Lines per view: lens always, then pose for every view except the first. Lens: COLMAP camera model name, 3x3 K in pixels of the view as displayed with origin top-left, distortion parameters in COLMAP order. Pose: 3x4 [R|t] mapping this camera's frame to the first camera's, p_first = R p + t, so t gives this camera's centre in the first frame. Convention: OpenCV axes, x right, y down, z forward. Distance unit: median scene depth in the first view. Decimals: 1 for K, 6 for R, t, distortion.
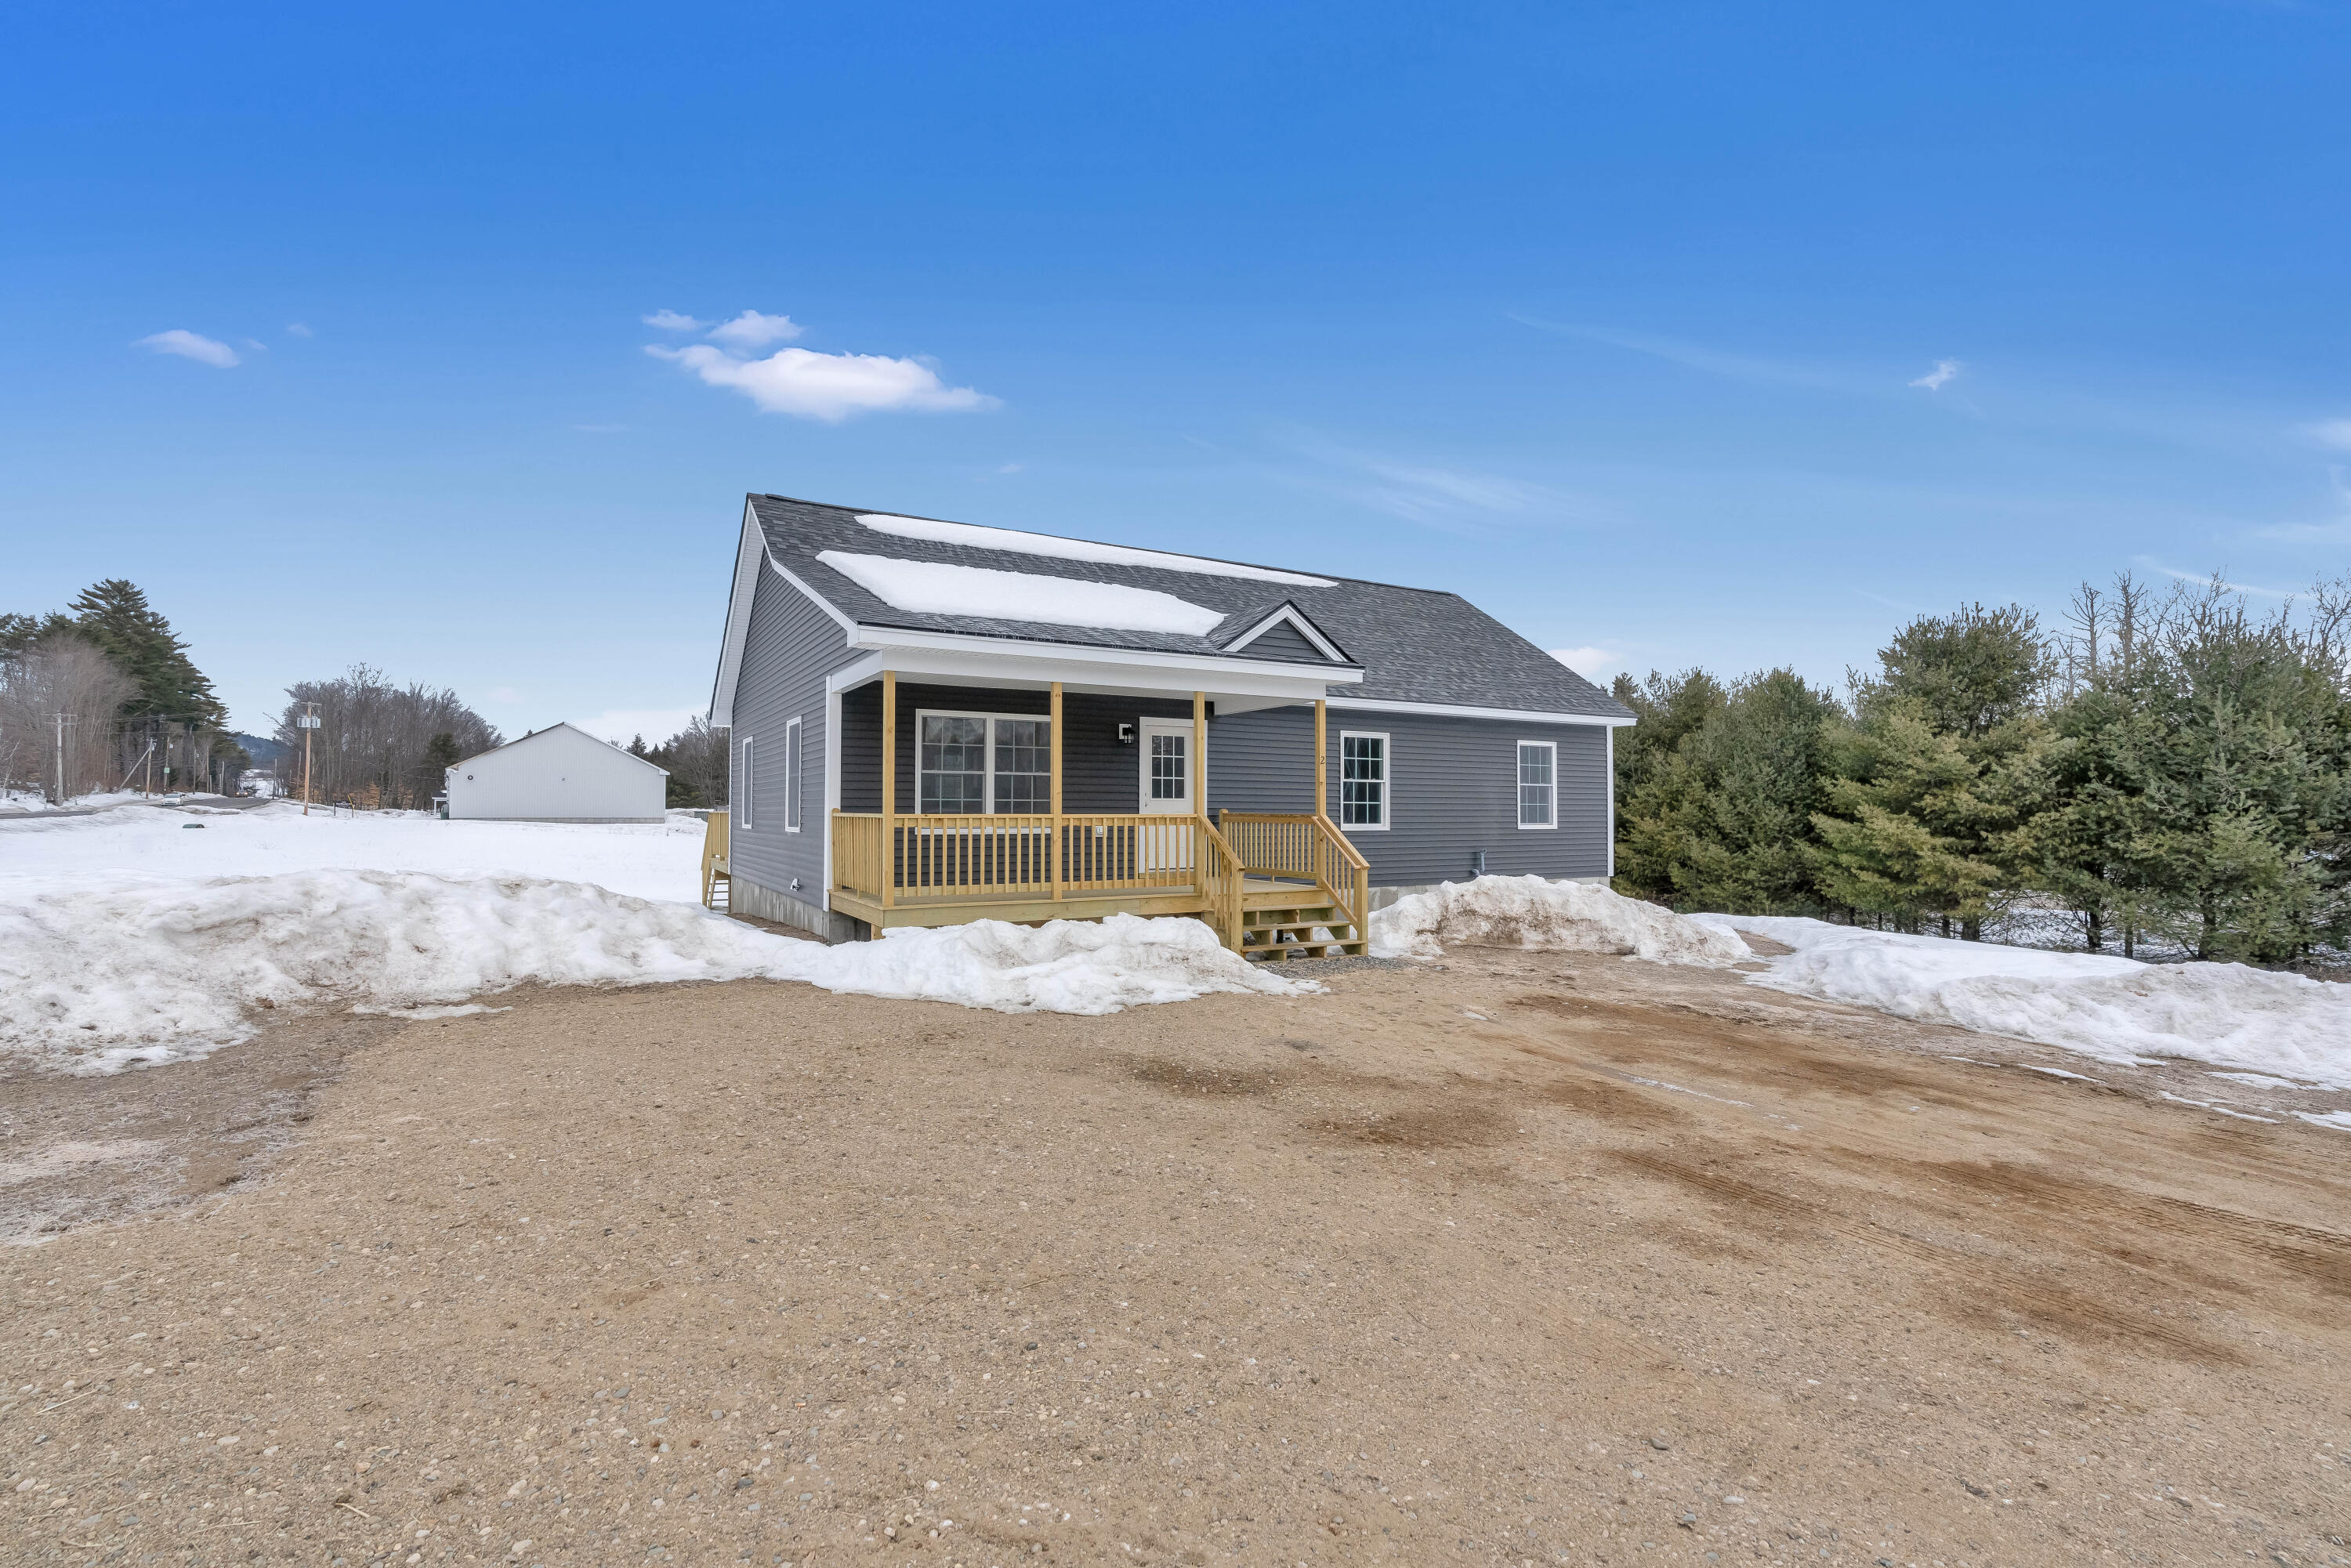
lens RADIAL K [[1058.6, 0, 1175.5], [0, 1058.6, 784.0], [0, 0, 1]] dist [-0.021039, 0.009766]
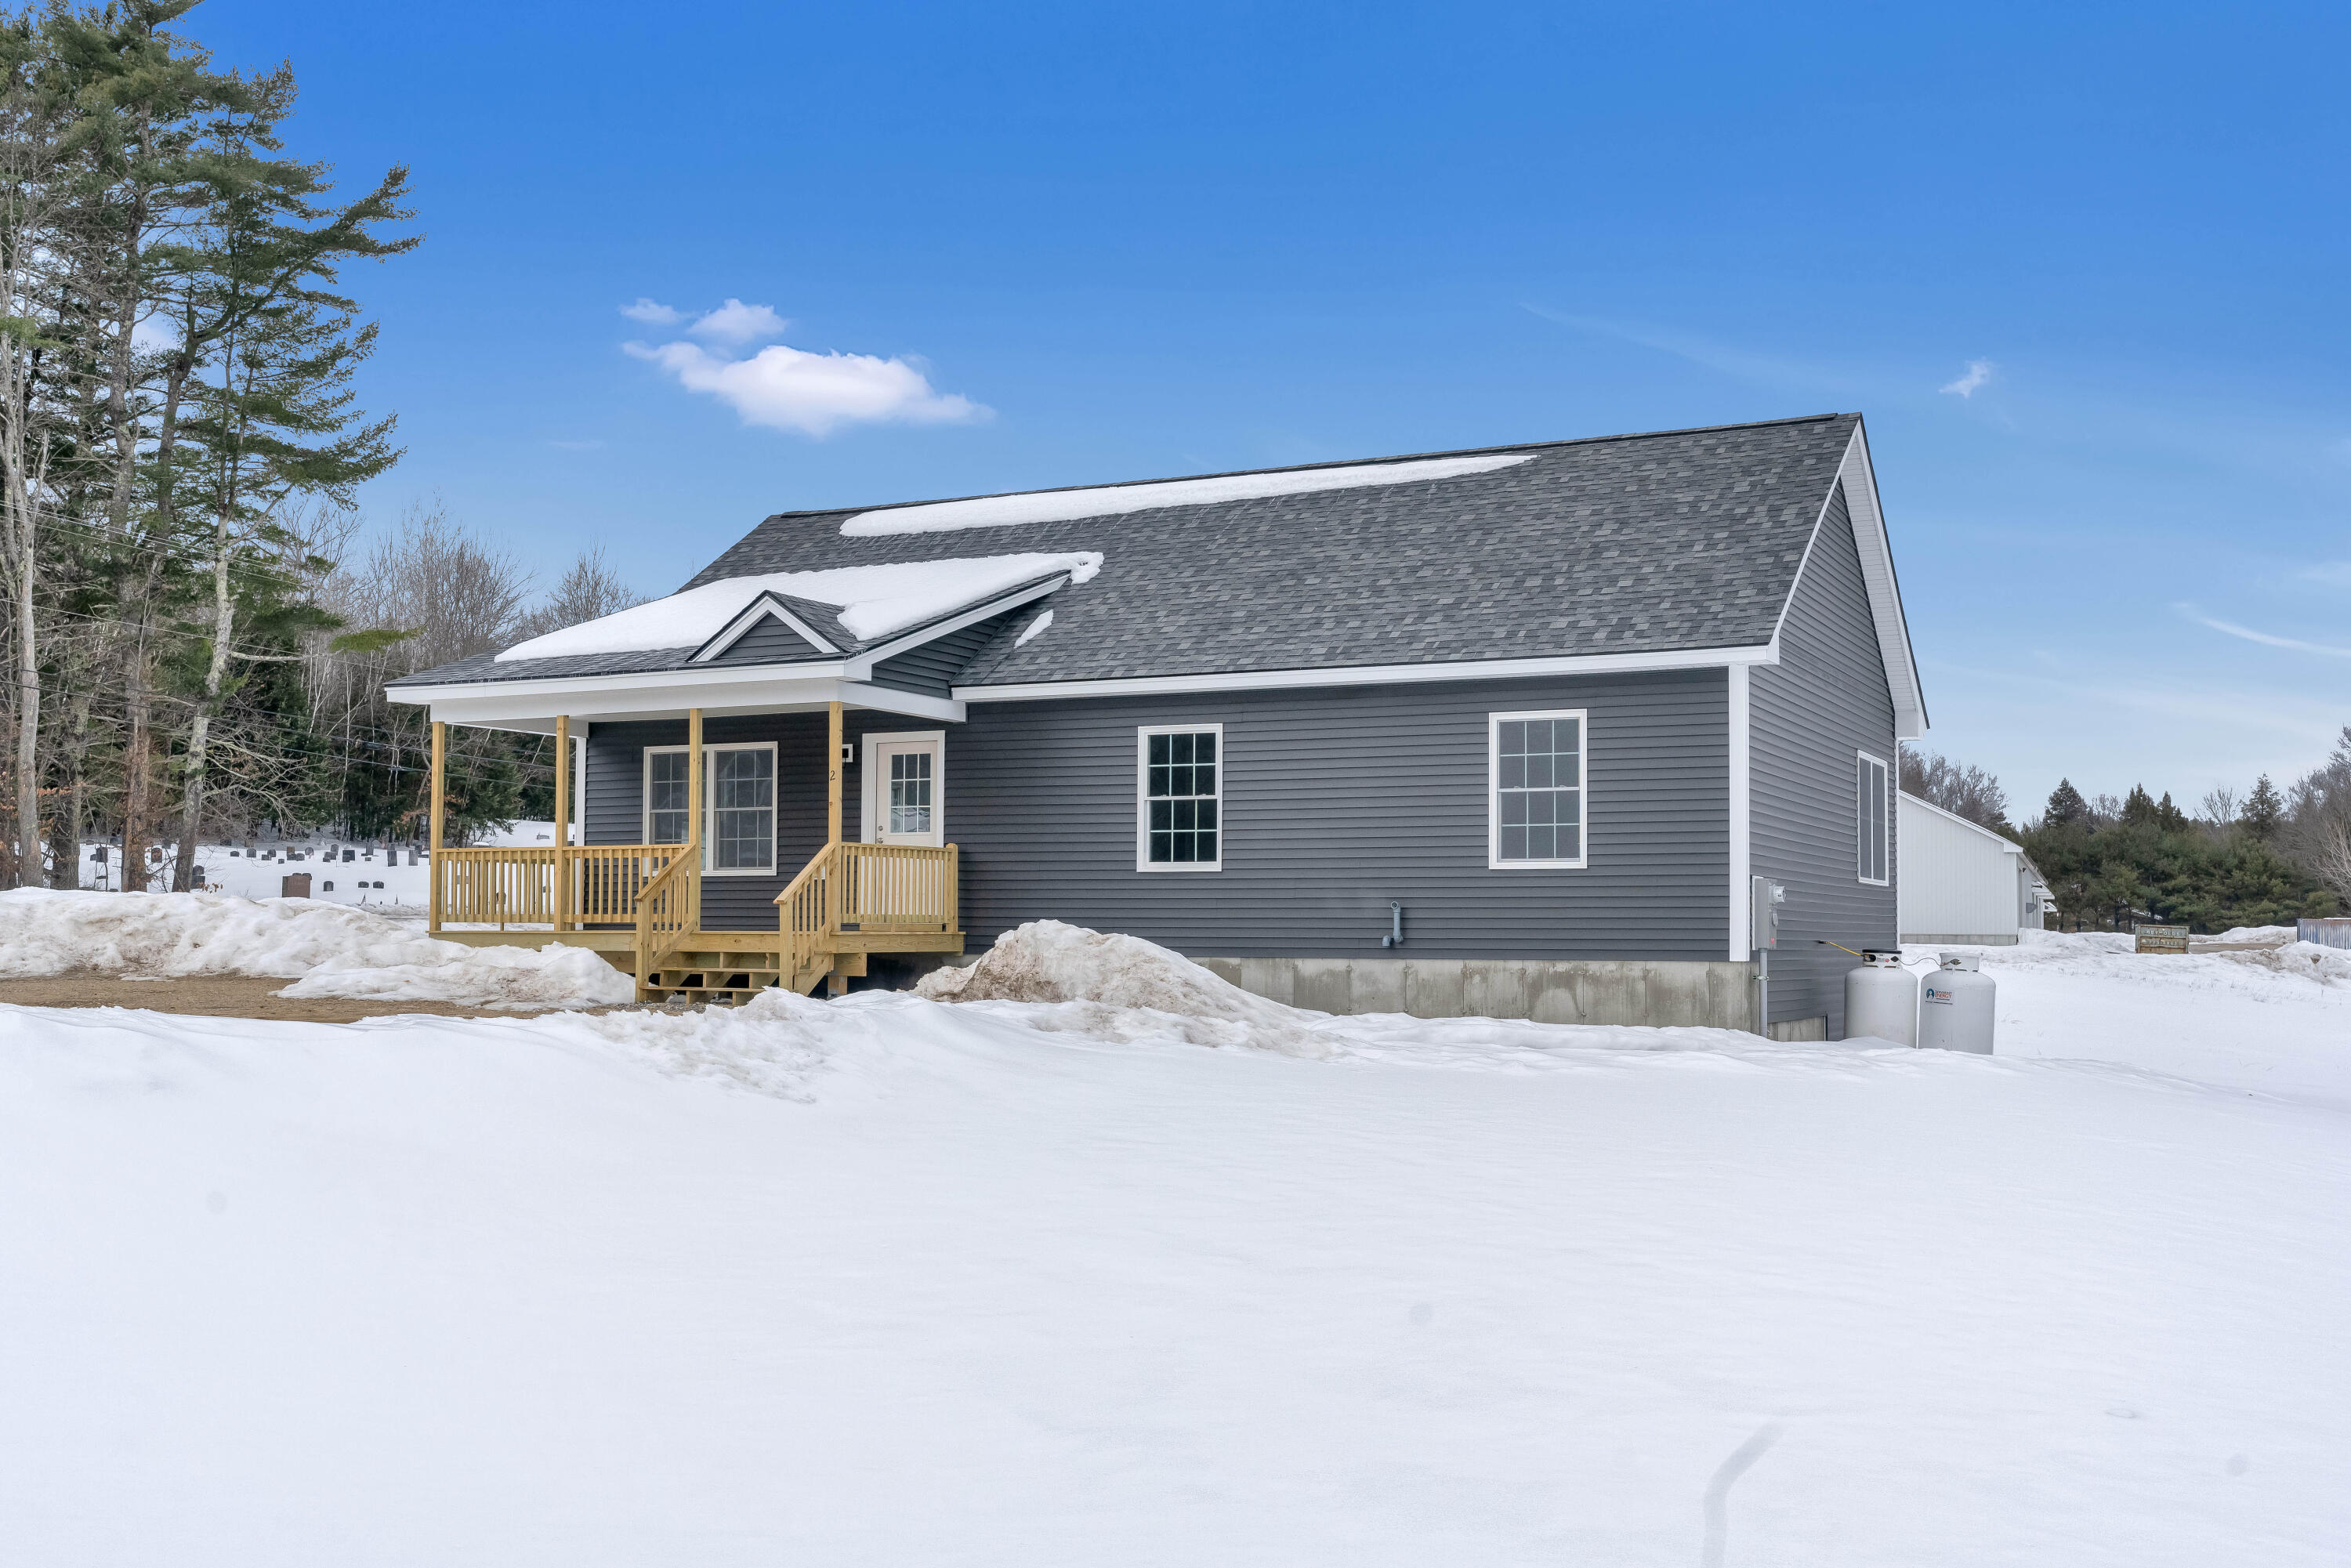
lens RADIAL K [[2369.1, 0, 1178.8], [0, 2369.1, 895.0], [0, 0, 1]] dist [0.006702, 0.009290]
pose [[0.549172, -0.015336, -0.835569, 1.739216], [0.017964, 0.999817, -0.006544, 0.083100], [0.835516, -0.011416, 0.549347, 0.205022]]
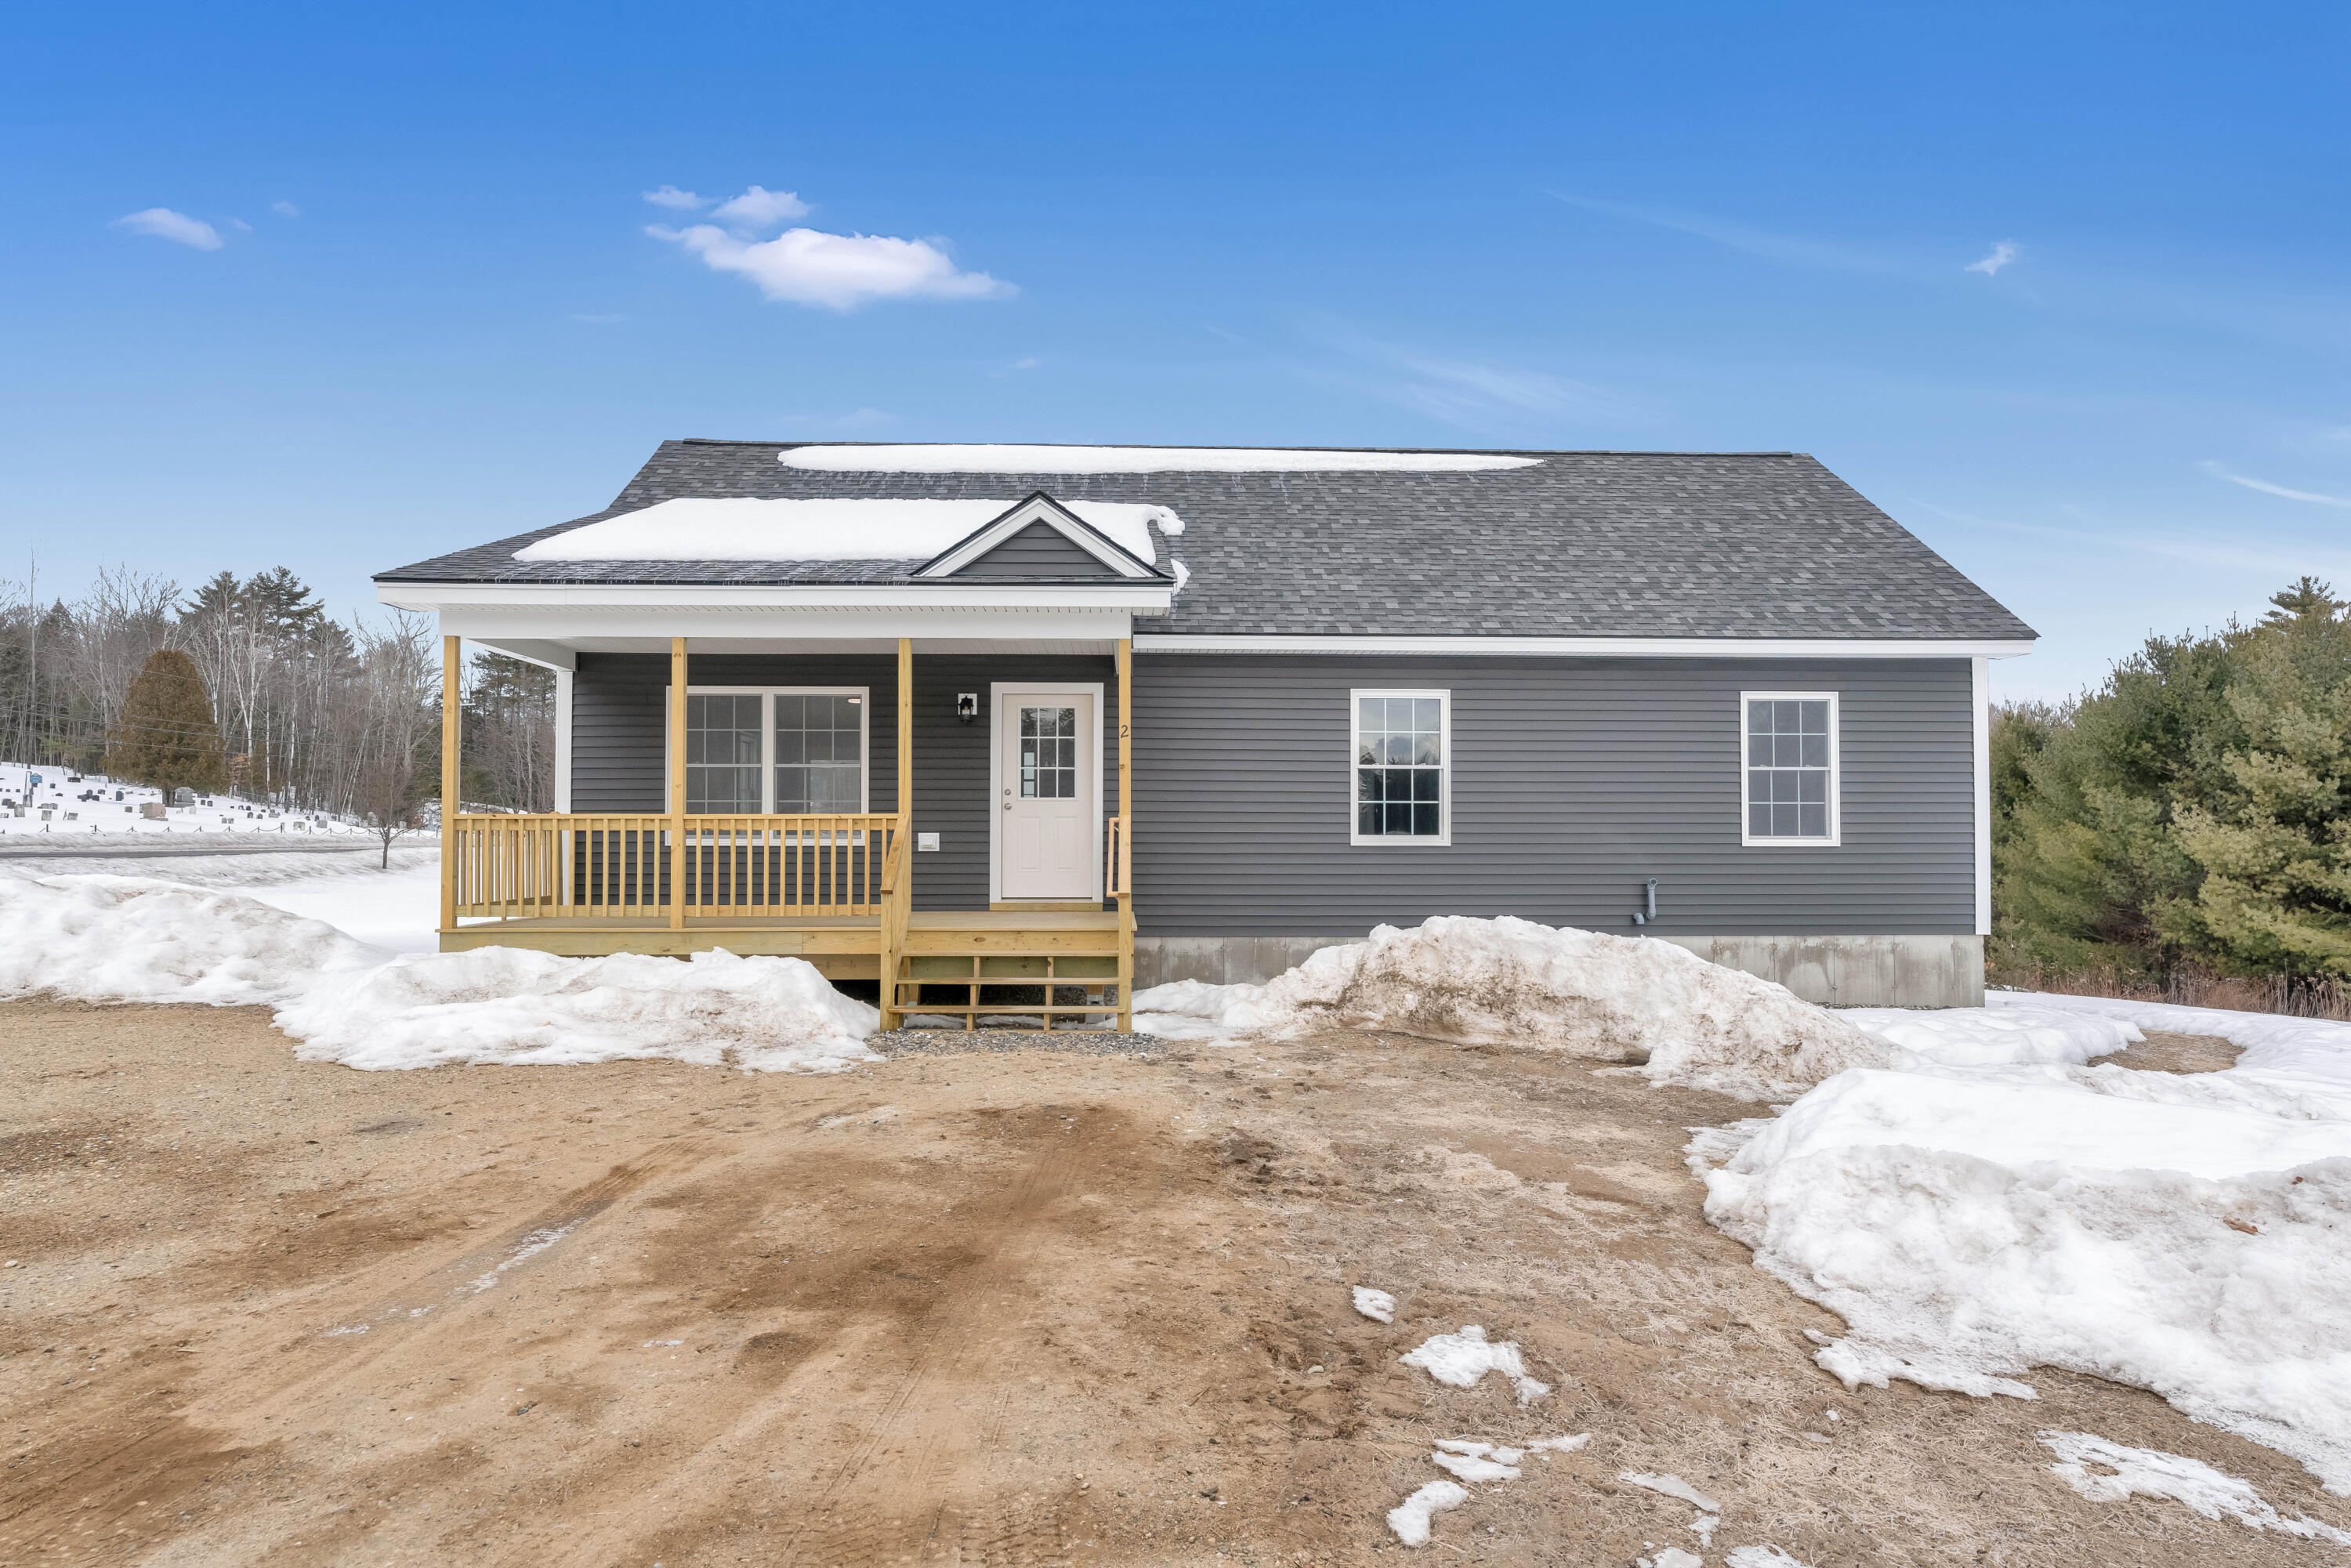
lens RADIAL K [[1425.3, 0, 1175.5], [0, 1425.3, 784.0], [0, 0, 1]] dist [-0.006948, -0.002257]
pose [[0.887760, -0.020394, -0.459854, 0.542618], [0.014037, 0.999753, -0.017238, 0.024028], [0.460092, 0.008848, 0.887827, 0.220584]]
